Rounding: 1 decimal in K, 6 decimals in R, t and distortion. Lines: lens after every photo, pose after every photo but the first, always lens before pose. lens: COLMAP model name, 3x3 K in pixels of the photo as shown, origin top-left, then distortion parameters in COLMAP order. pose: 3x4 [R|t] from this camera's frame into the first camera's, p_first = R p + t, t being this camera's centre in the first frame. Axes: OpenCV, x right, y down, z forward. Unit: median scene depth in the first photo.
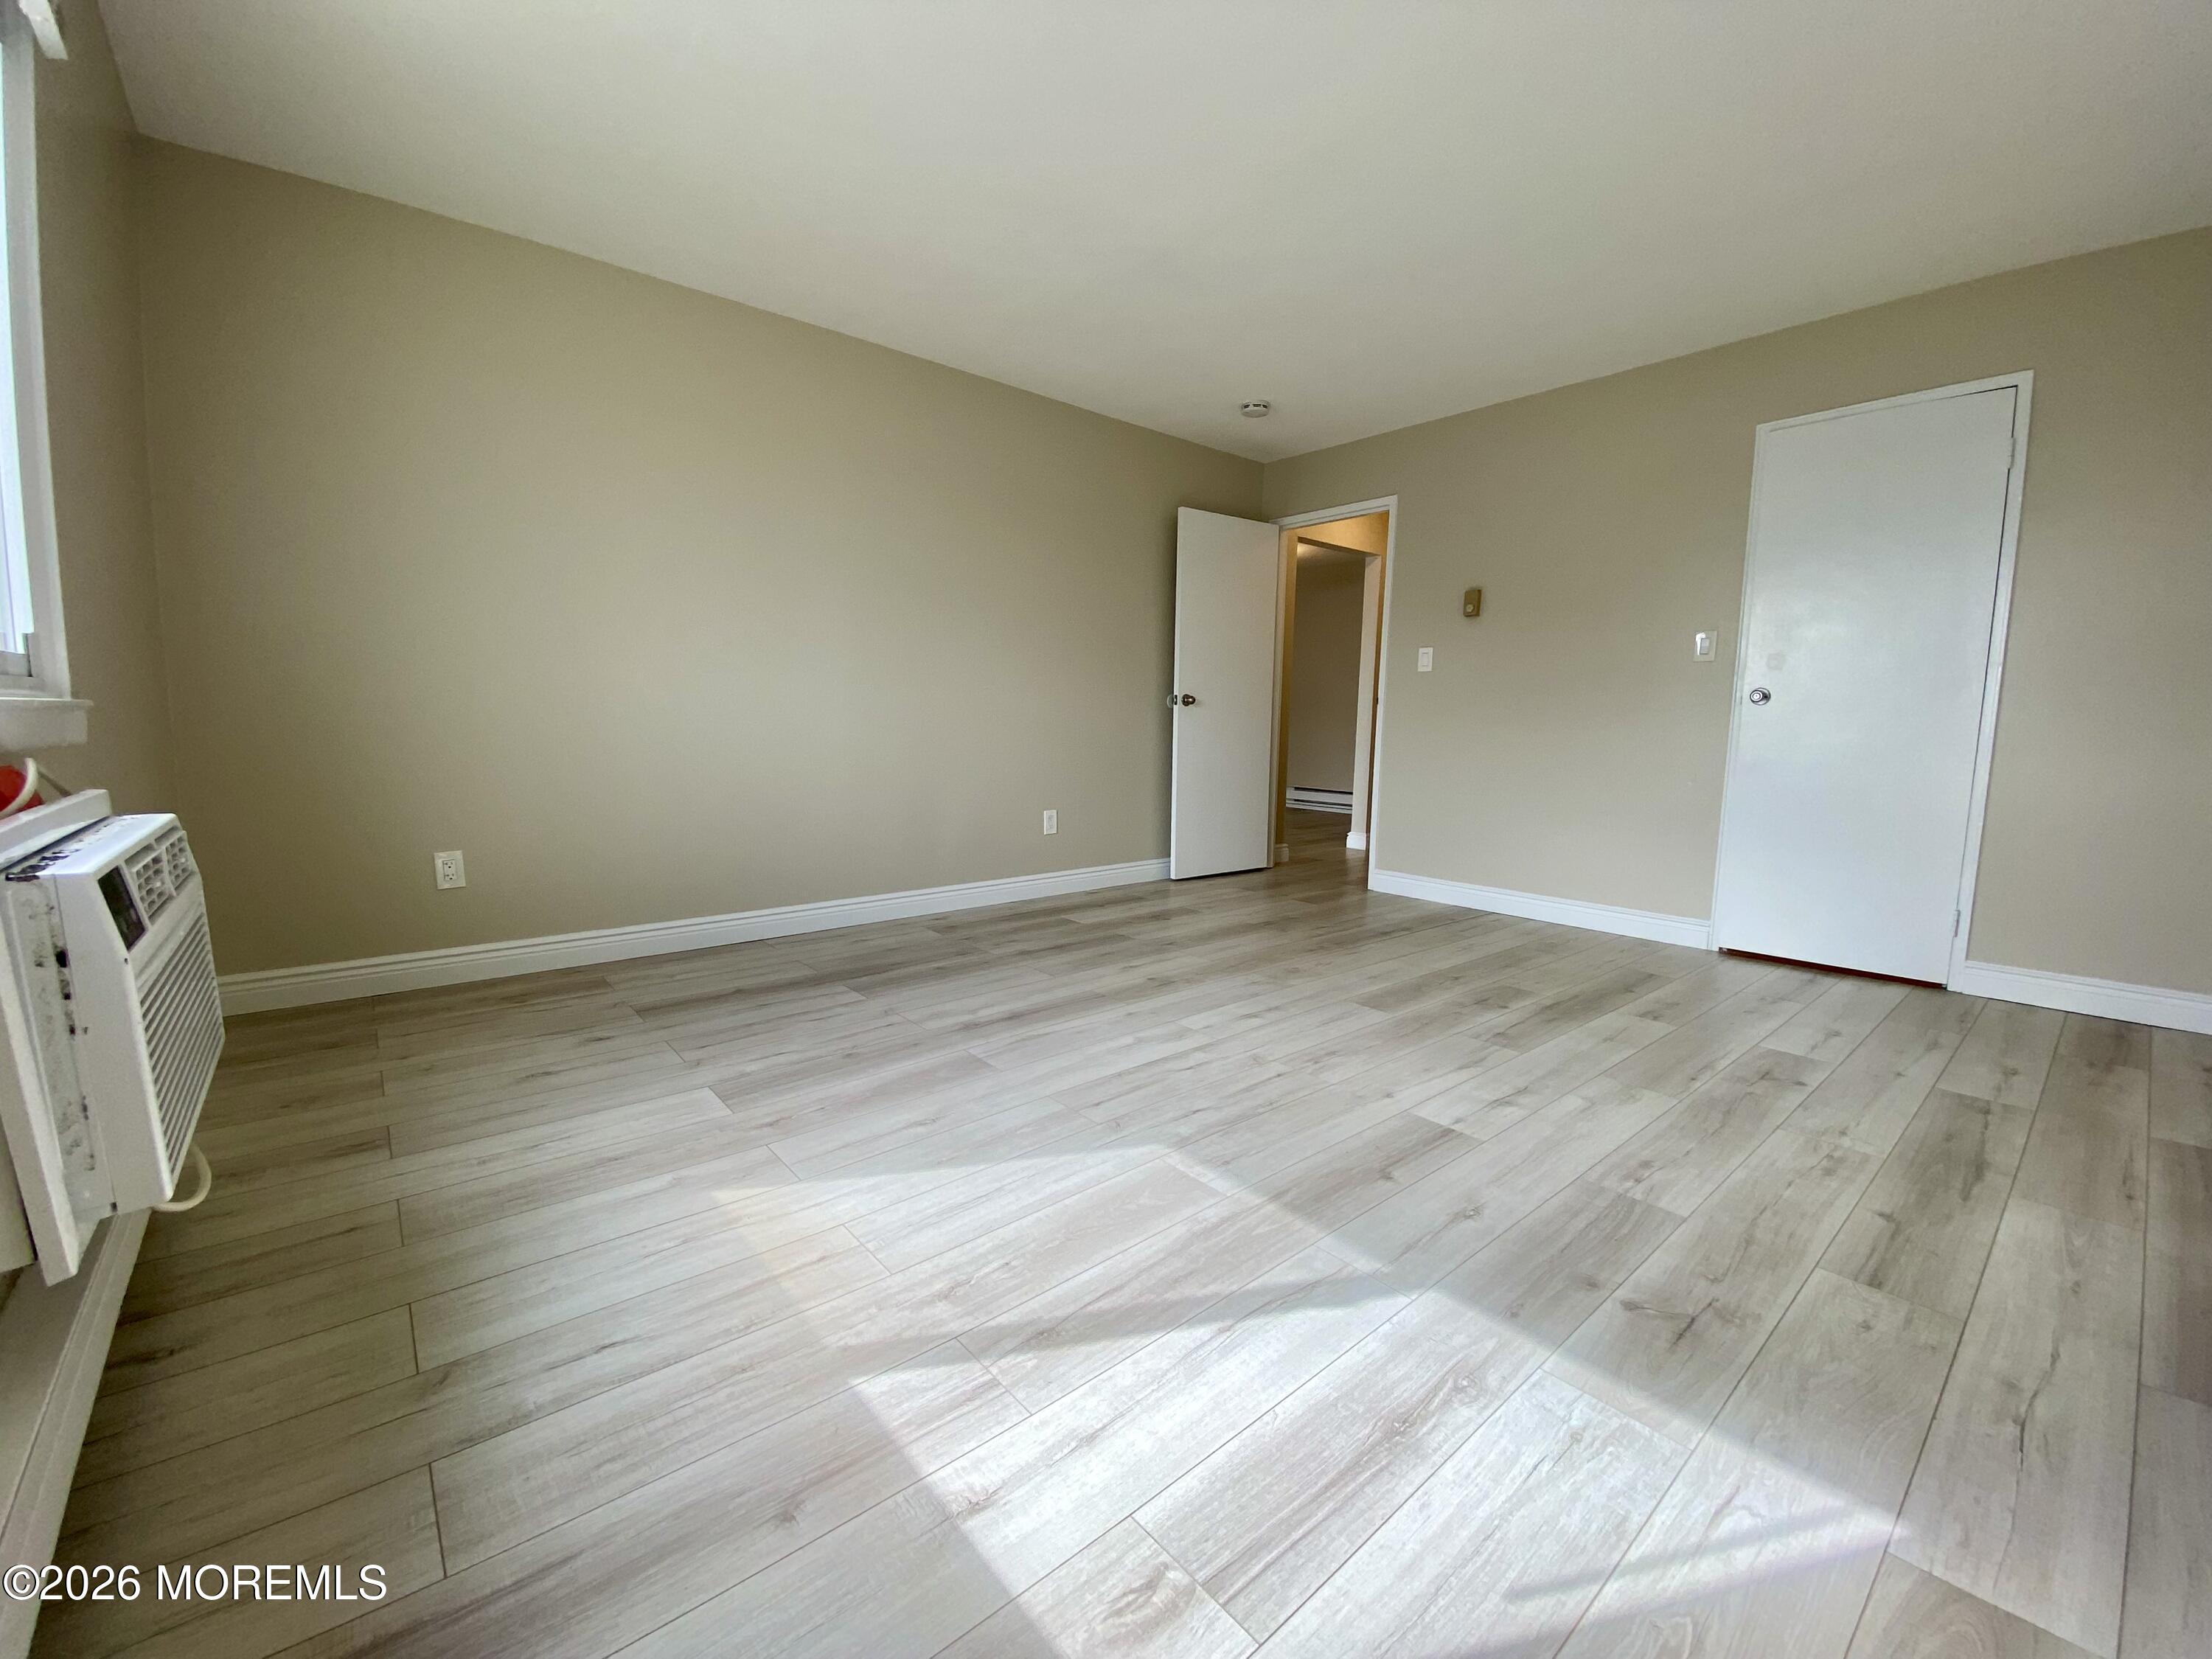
lens RADIAL K [[895.4, 0, 1097.8], [0, 895.4, 849.3], [0, 0, 1]] dist [0.001160, -0.011551]
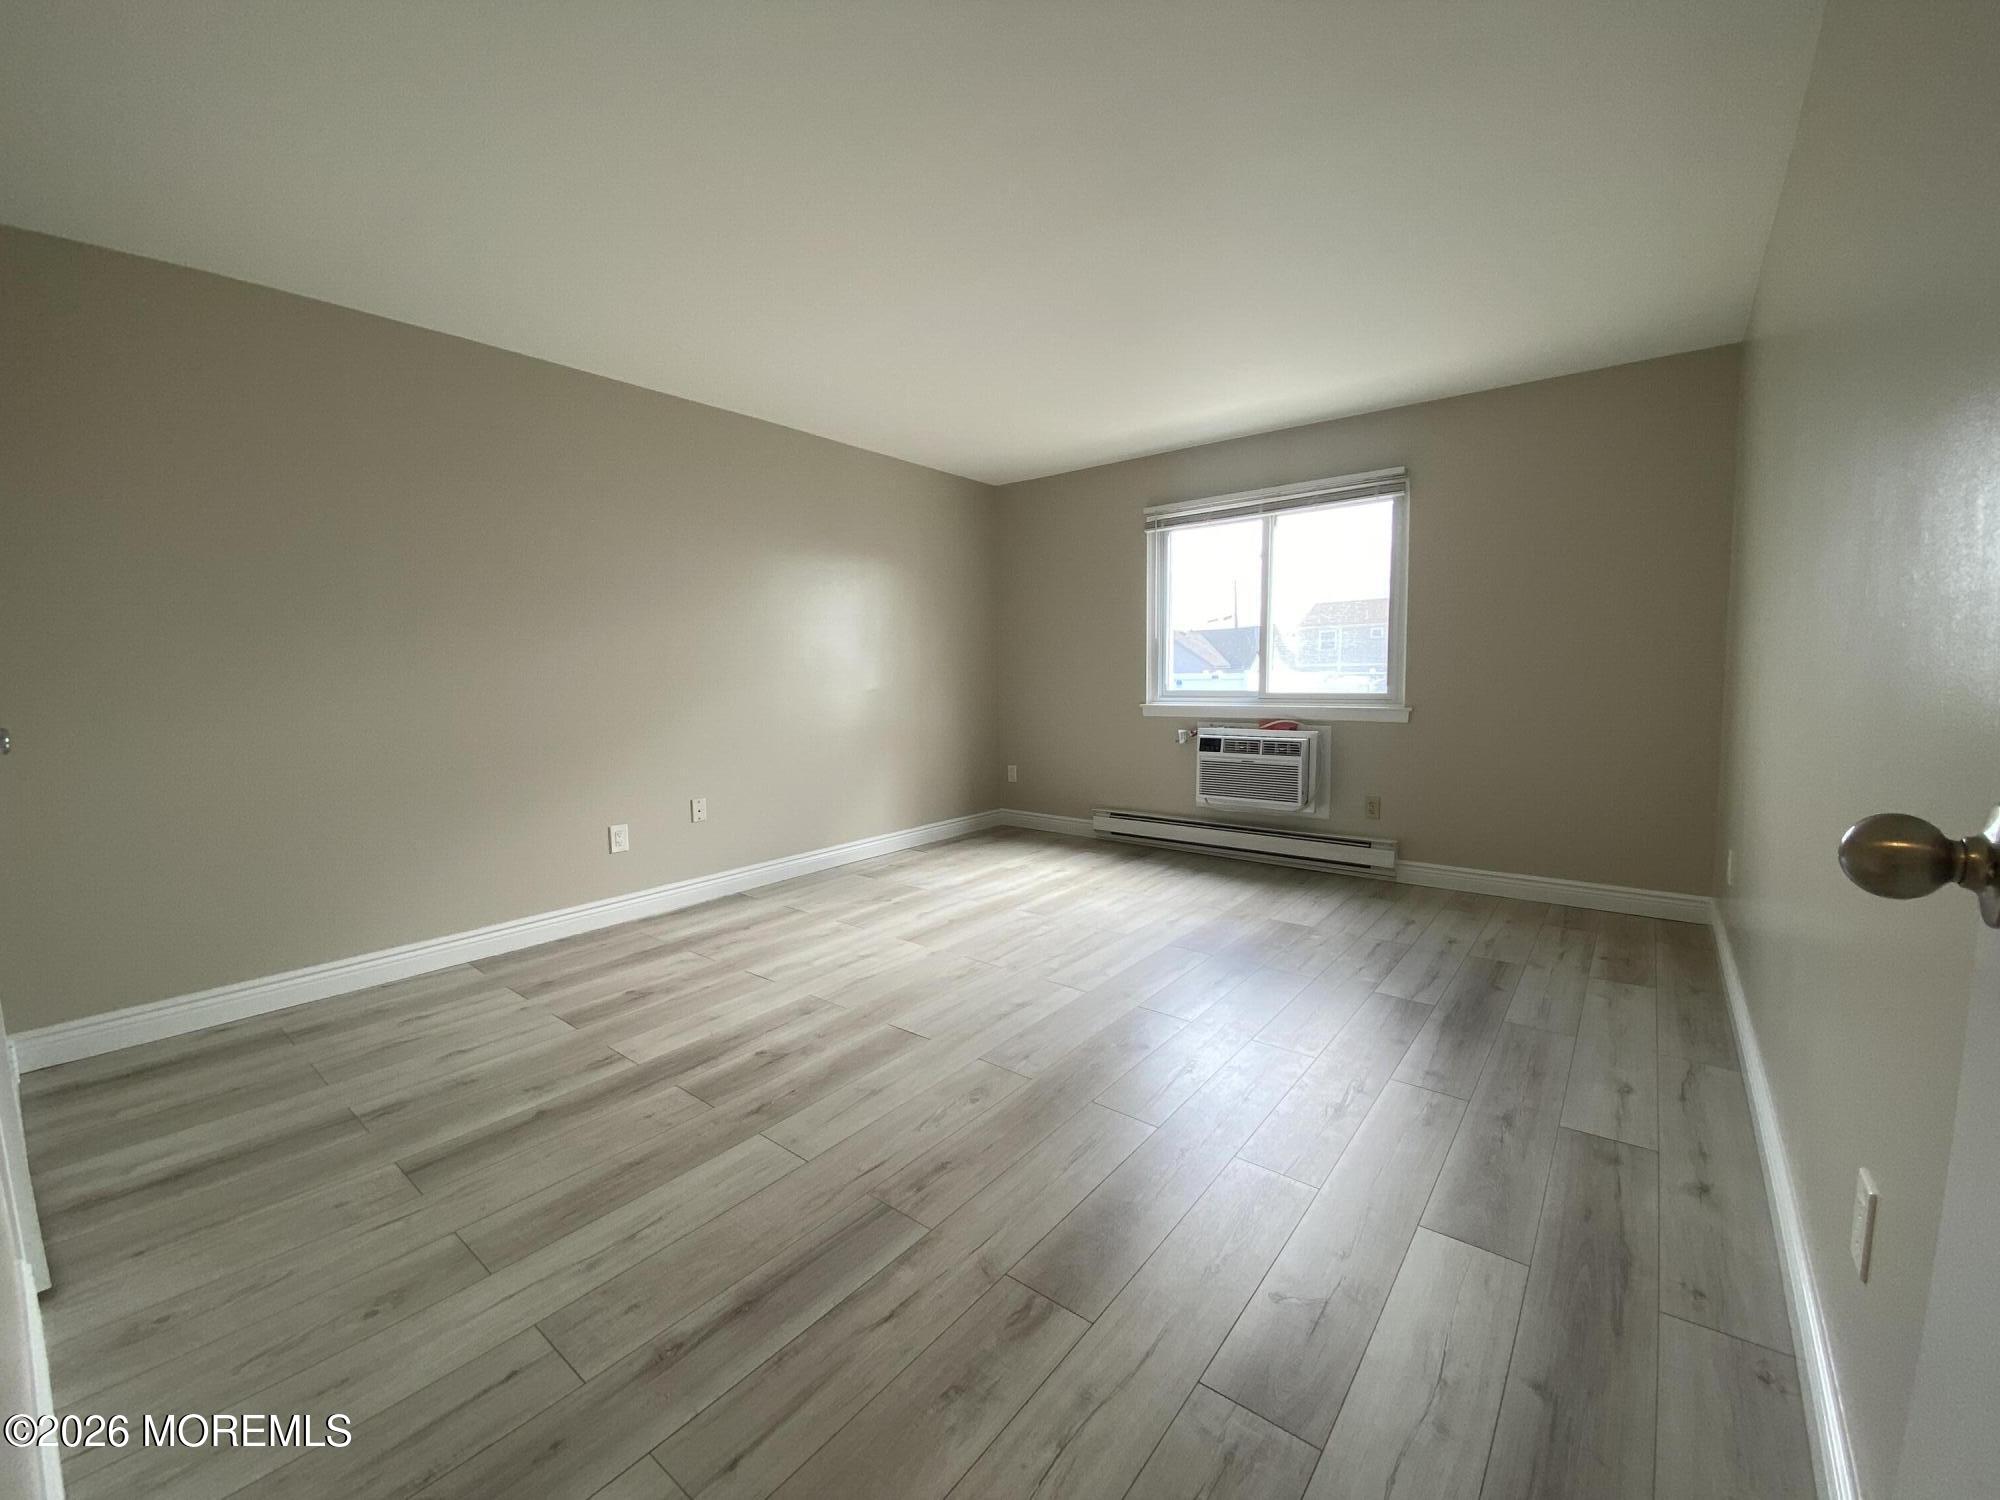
lens RADIAL K [[809.5, 0, 1002.8], [0, 809.5, 750.8], [0, 0, 1]] dist [0.001160, -0.011551]
pose [[-0.980004, 0.019127, -0.198056, 0.446697], [-0.029944, 0.969856, 0.241831, -0.413754], [0.196711, 0.242926, -0.949890, 2.156959]]
